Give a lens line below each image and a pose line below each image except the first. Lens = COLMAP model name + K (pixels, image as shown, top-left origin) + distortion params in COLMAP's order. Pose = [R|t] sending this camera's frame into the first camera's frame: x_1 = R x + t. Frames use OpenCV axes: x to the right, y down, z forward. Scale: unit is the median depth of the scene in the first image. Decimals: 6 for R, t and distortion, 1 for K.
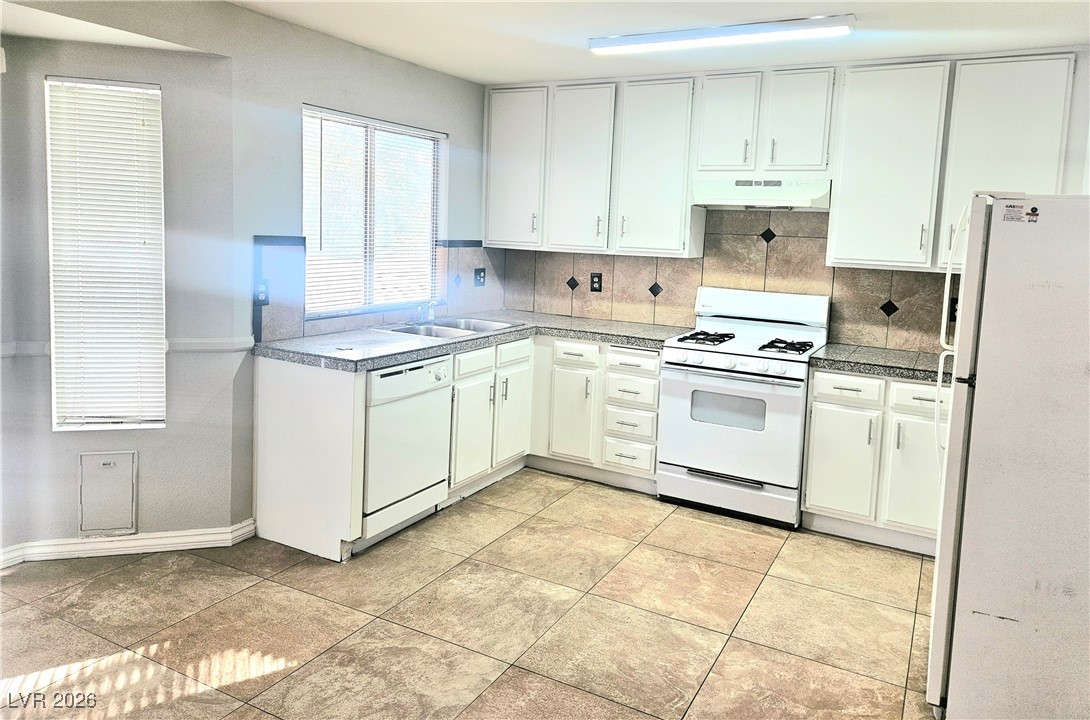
lens RADIAL K [[763.4, 0, 554.9], [0, 763.4, 300.7], [0, 0, 1]] dist [0.066547, -0.013372]
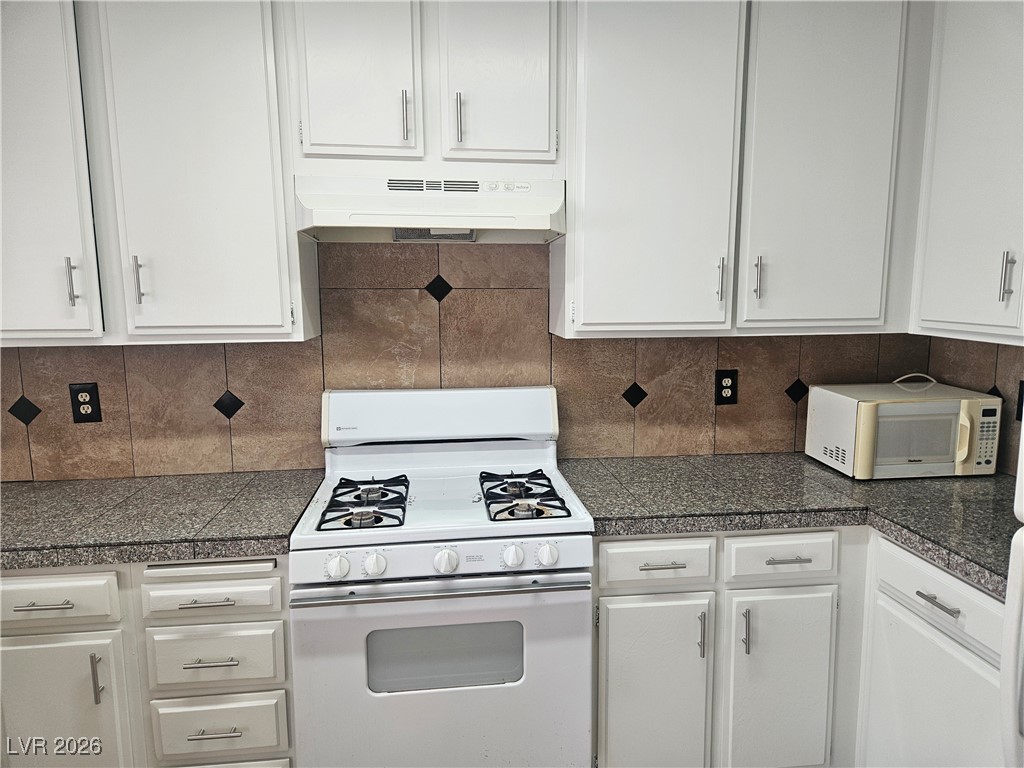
lens RADIAL K [[689.3, 0, 522.8], [0, 689.3, 386.6], [0, 0, 1]] dist [0.077910, -0.062612]
pose [[0.816930, -0.125738, 0.562864, 0.037137], [0.094076, 0.991926, 0.085045, -0.053685], [-0.569012, -0.016523, 0.822163, 0.580023]]
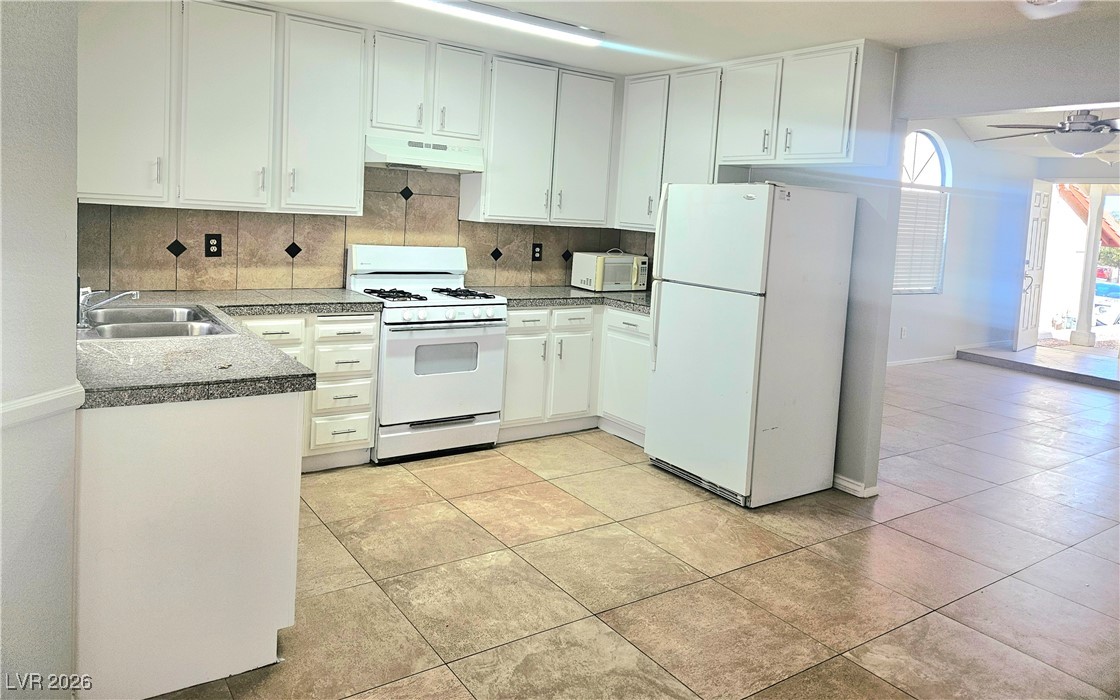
lens RADIAL K [[758.9, 0, 563.6], [0, 758.9, 267.4], [0, 0, 1]] dist [0.076238, -0.003008]
pose [[0.453462, -0.080796, 0.887606, -0.601138], [0.045390, 0.996684, 0.067536, -0.046366], [-0.890119, 0.009663, 0.455626, 0.344045]]
